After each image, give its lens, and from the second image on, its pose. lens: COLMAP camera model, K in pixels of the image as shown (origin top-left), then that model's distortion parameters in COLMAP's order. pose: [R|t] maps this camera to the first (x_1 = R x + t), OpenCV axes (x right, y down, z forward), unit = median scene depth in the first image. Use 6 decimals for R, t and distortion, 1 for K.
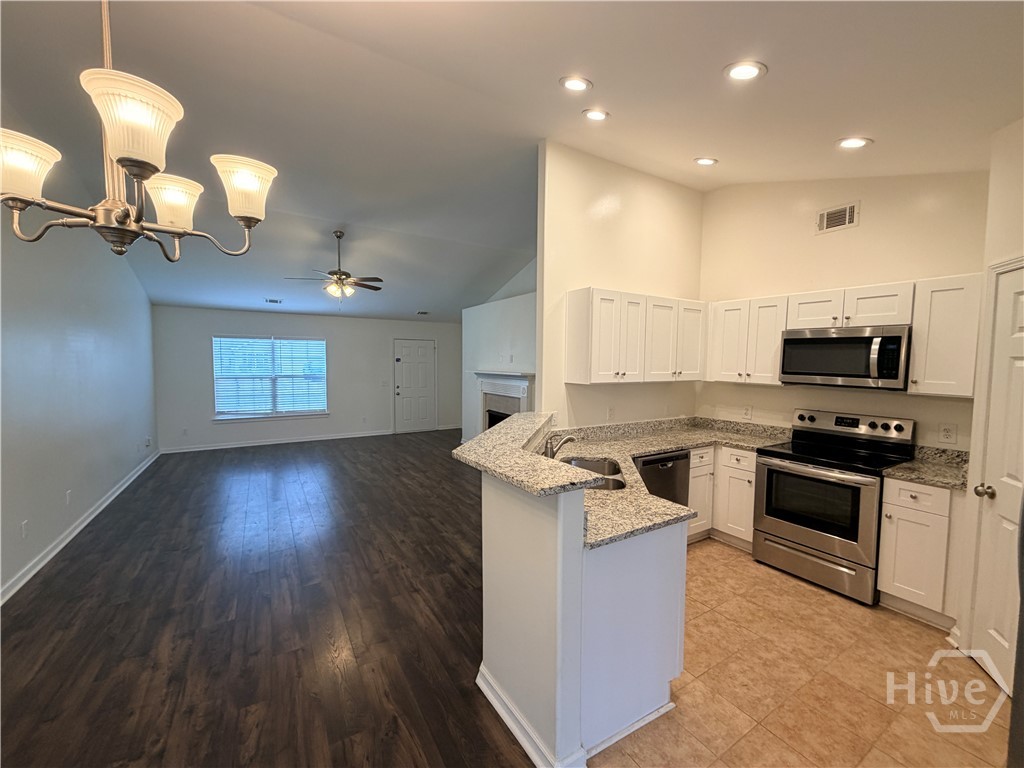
lens RADIAL K [[408.0, 0, 510.5], [0, 408.0, 384.3], [0, 0, 1]] dist [-0.000780, 0.000174]
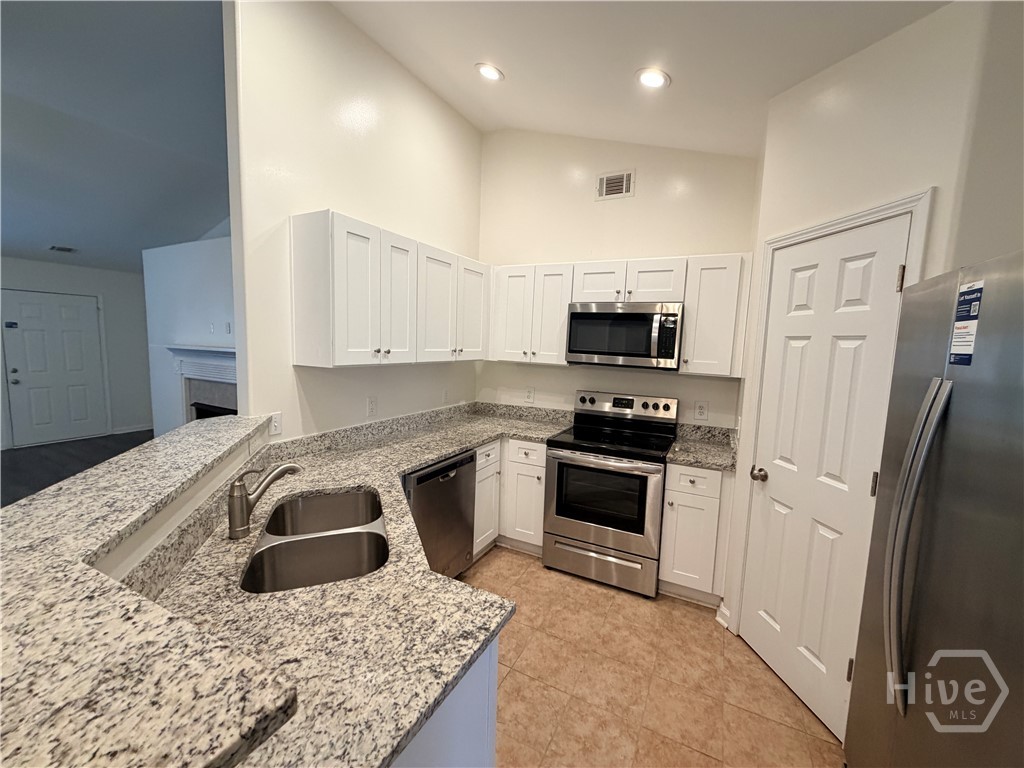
lens RADIAL K [[408.0, 0, 510.5], [0, 408.0, 384.3], [0, 0, 1]] dist [-0.000780, 0.000174]
pose [[0.856863, -0.036450, 0.514254, 0.102484], [0.007171, 0.998244, 0.058806, -0.009799], [-0.515494, -0.046701, 0.855619, 0.311287]]
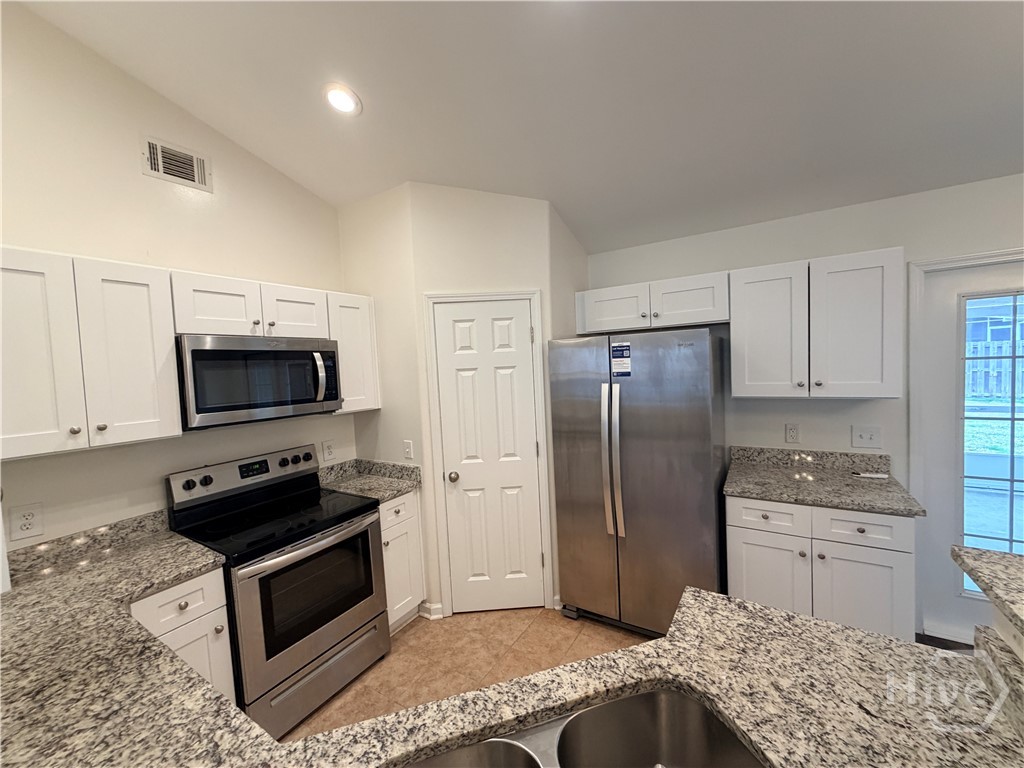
lens RADIAL K [[408.0, 0, 510.5], [0, 408.0, 384.3], [0, 0, 1]] dist [-0.000780, 0.000174]
pose [[-0.442028, -0.035914, 0.896282, -0.014362], [0.099574, 0.991058, 0.088820, -0.072727], [-0.891457, 0.128508, -0.434499, 0.876171]]
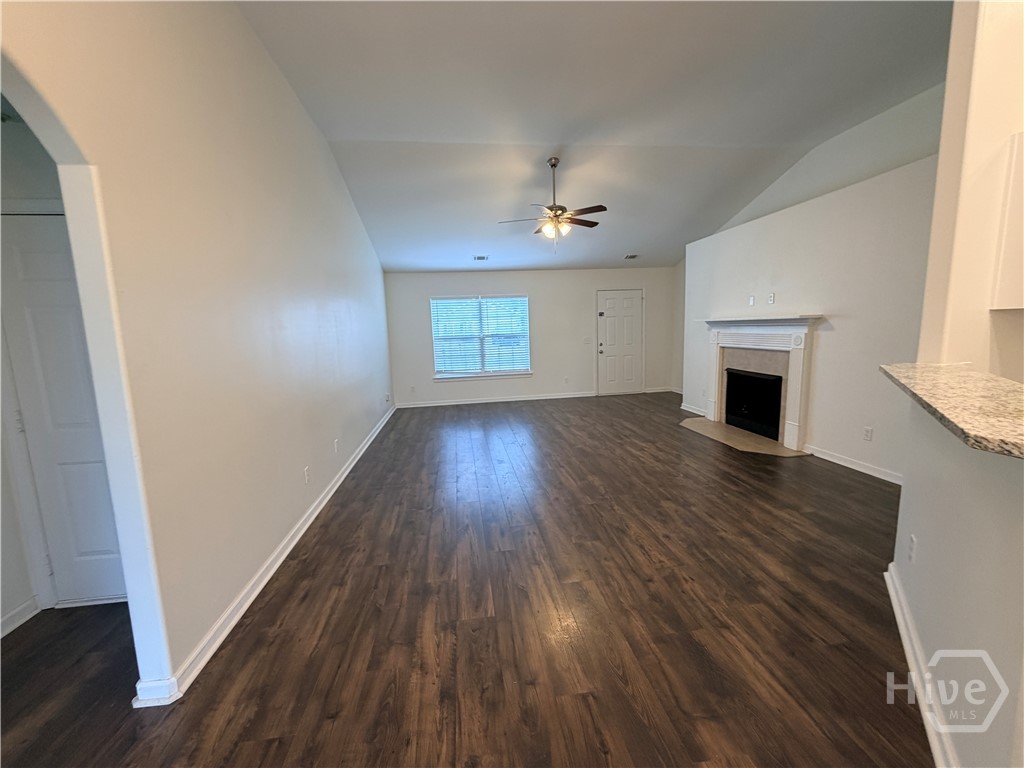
lens RADIAL K [[408.0, 0, 510.5], [0, 408.0, 384.3], [0, 0, 1]] dist [-0.000780, 0.000174]
pose [[0.913671, 0.014098, -0.406210, -0.244392], [0.022374, 0.996139, 0.084897, 0.035934], [0.405839, -0.086656, 0.909827, 0.236330]]
